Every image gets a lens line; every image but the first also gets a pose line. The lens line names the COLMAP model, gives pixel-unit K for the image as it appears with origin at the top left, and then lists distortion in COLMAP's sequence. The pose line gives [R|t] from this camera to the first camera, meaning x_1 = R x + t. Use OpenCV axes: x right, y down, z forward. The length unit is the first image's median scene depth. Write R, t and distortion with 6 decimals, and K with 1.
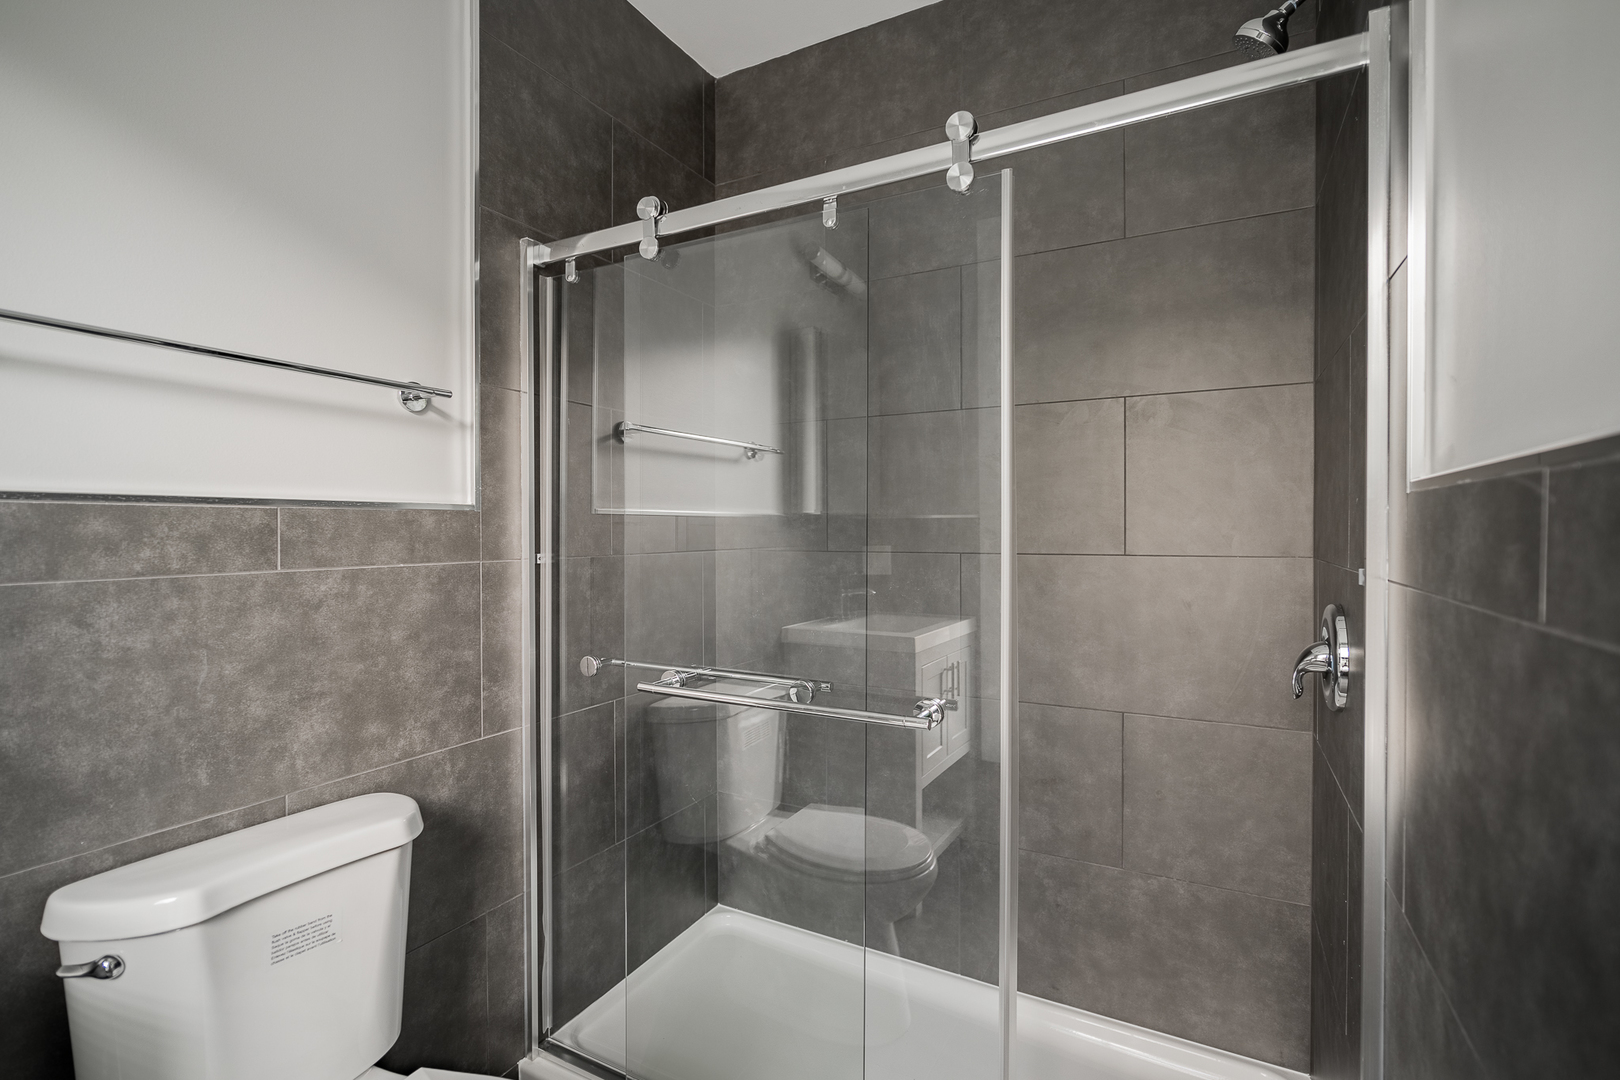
lens RADIAL K [[737.6, 0, 831.1], [0, 737.6, 542.8], [0, 0, 1]] dist [-0.005724, 0.000446]
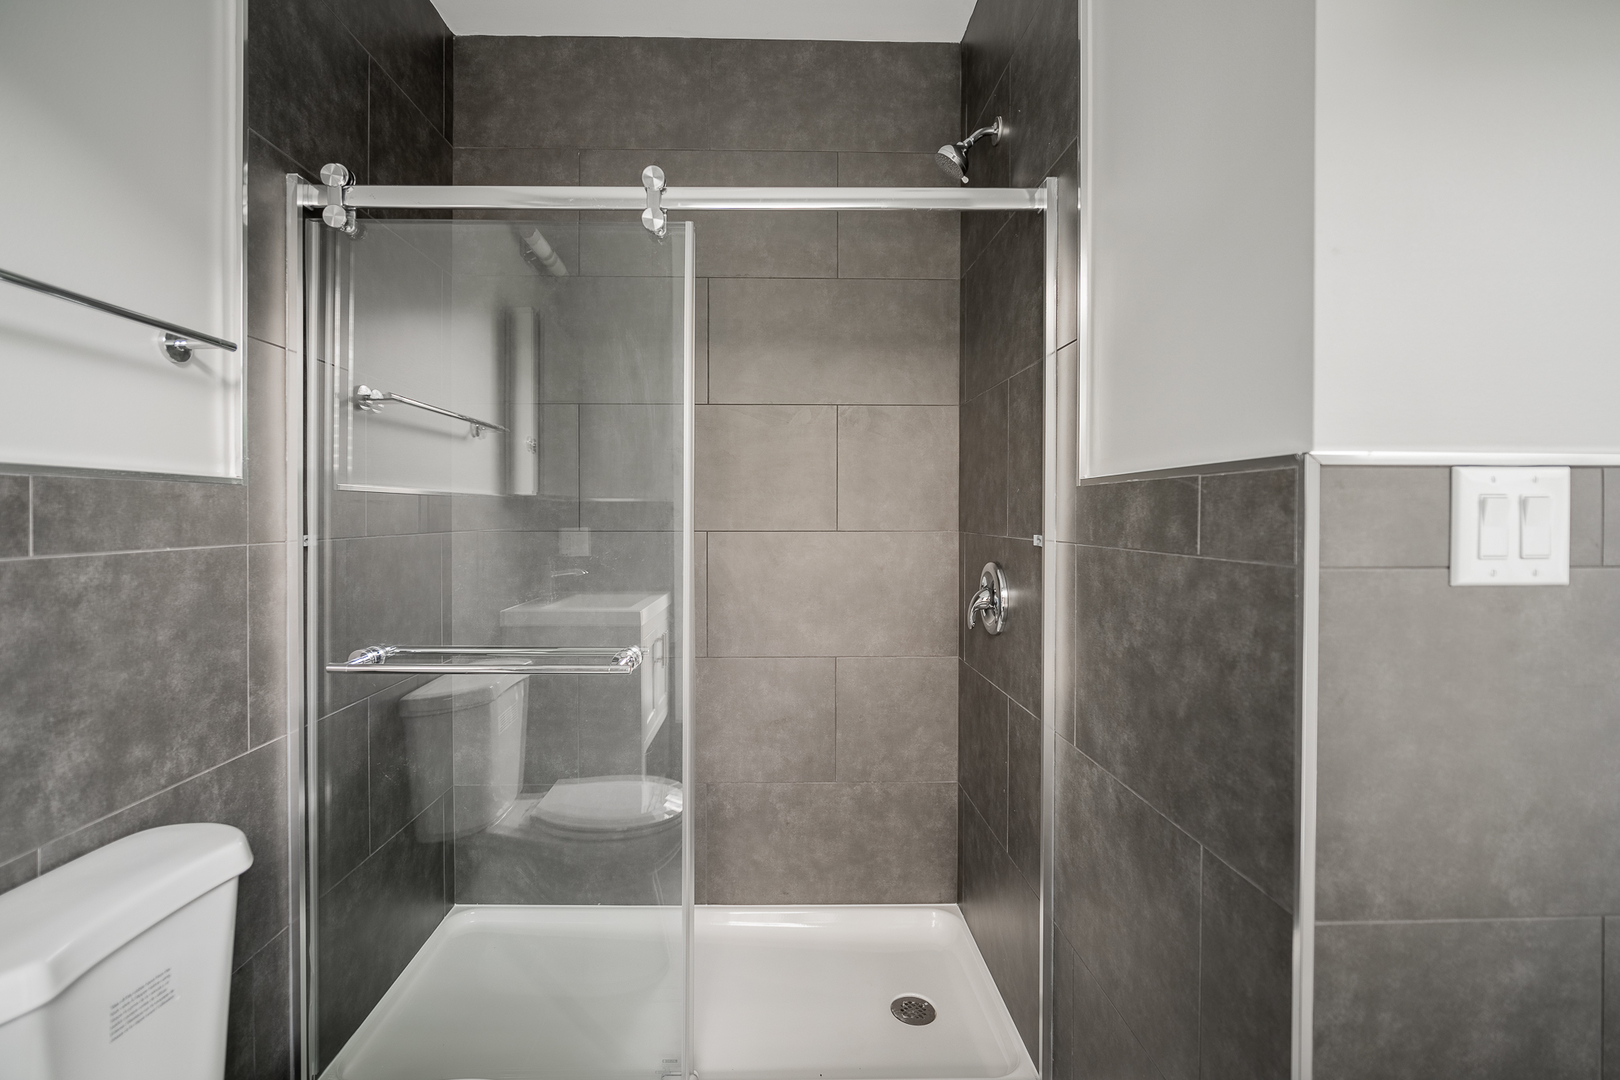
lens RADIAL K [[725.4, 0, 806.9], [0, 725.4, 527.9], [0, 0, 1]] dist [-0.004514, 0.005059]
pose [[0.864710, -0.008780, 0.502195, -0.372009], [0.008288, 0.999960, 0.003211, 0.009857], [-0.502203, 0.001386, 0.864749, -0.057409]]
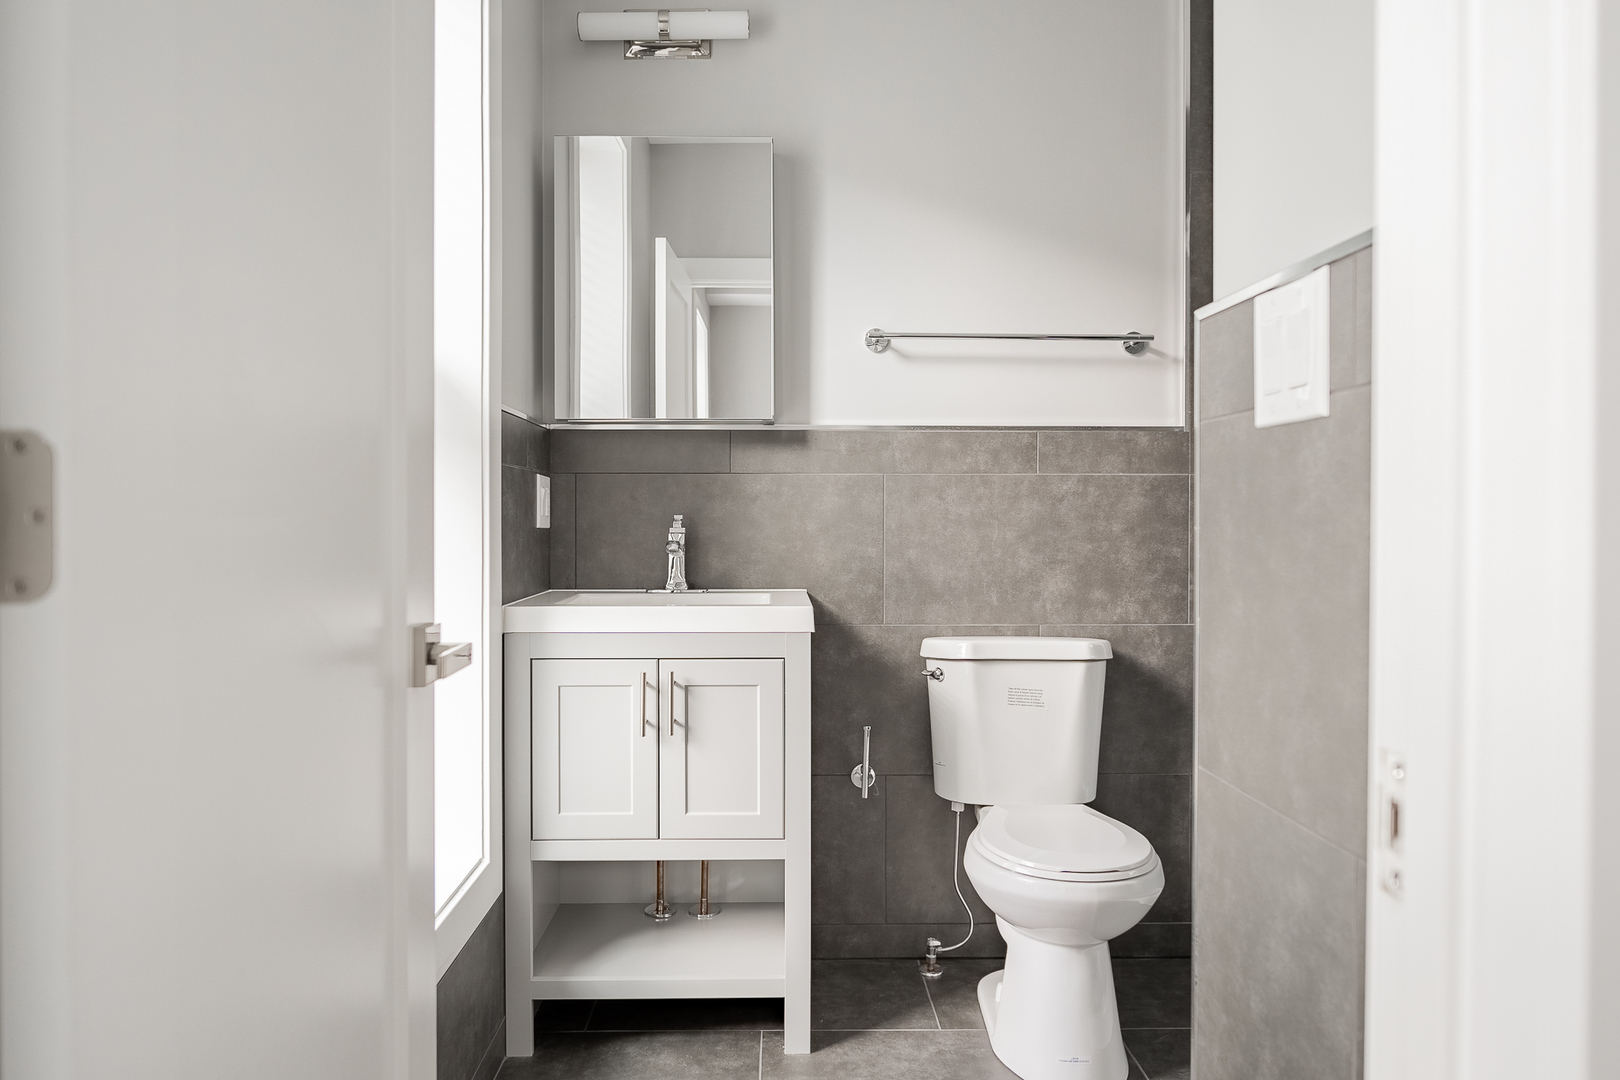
lens RADIAL K [[1084.5, 0, 782.3], [0, 1084.5, 517.8], [0, 0, 1]] dist [-0.005110, -0.005076]
pose [[0.474810, 0.004538, -0.880076, 0.825238], [-0.018478, 0.999818, -0.004814, 0.128247], [0.879894, 0.018548, 0.474808, -0.442679]]
